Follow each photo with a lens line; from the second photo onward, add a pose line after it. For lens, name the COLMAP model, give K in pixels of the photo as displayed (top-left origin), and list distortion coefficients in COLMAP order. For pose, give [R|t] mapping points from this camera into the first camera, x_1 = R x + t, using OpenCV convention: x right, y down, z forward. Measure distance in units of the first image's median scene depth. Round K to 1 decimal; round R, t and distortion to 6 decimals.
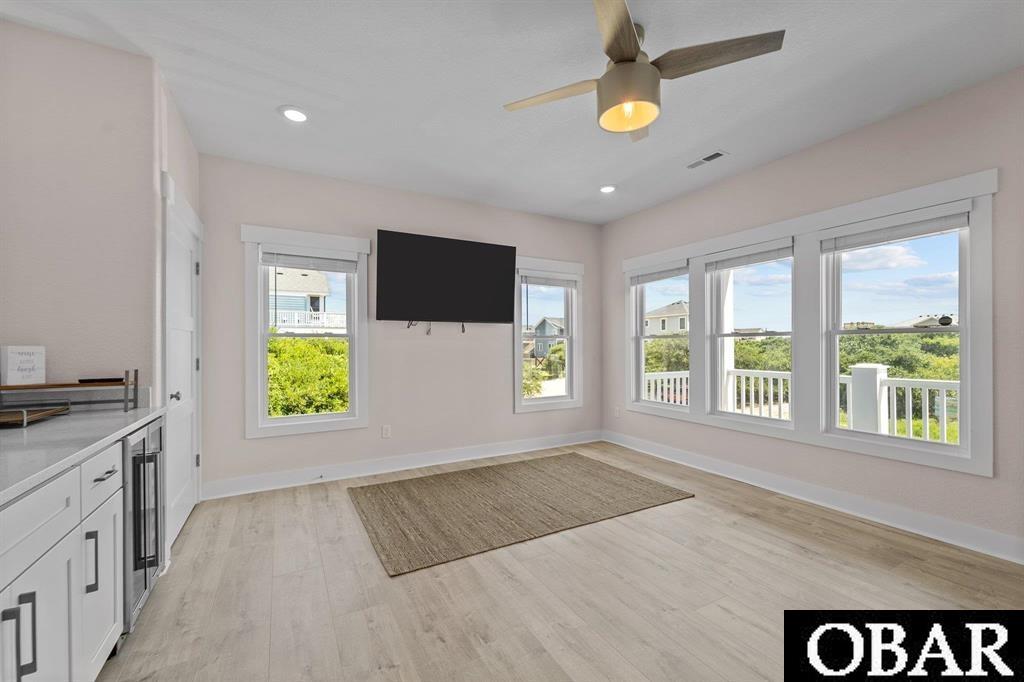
lens RADIAL K [[416.5, 0, 515.9], [0, 416.5, 343.9], [0, 0, 1]] dist [-0.000603, -0.000052]
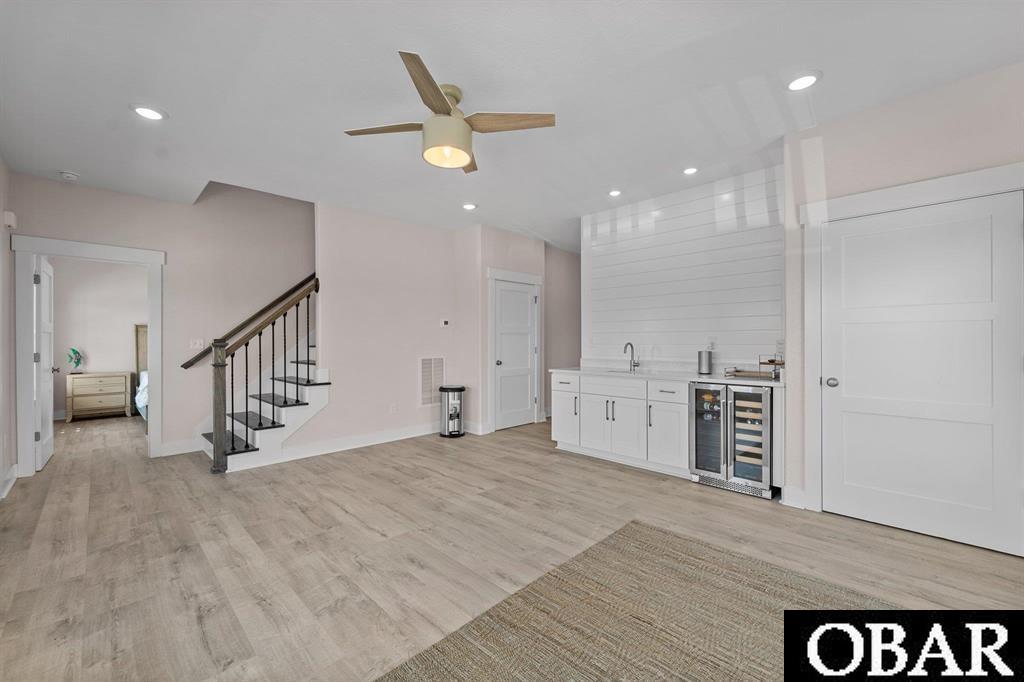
lens RADIAL K [[416.5, 0, 515.9], [0, 416.5, 343.9], [0, 0, 1]] dist [-0.000603, -0.000052]
pose [[-0.962523, 0.010108, -0.271010, 0.370143], [0.010535, 0.999944, -0.000121, 0.007534], [0.270994, -0.002972, -0.962576, 2.008885]]
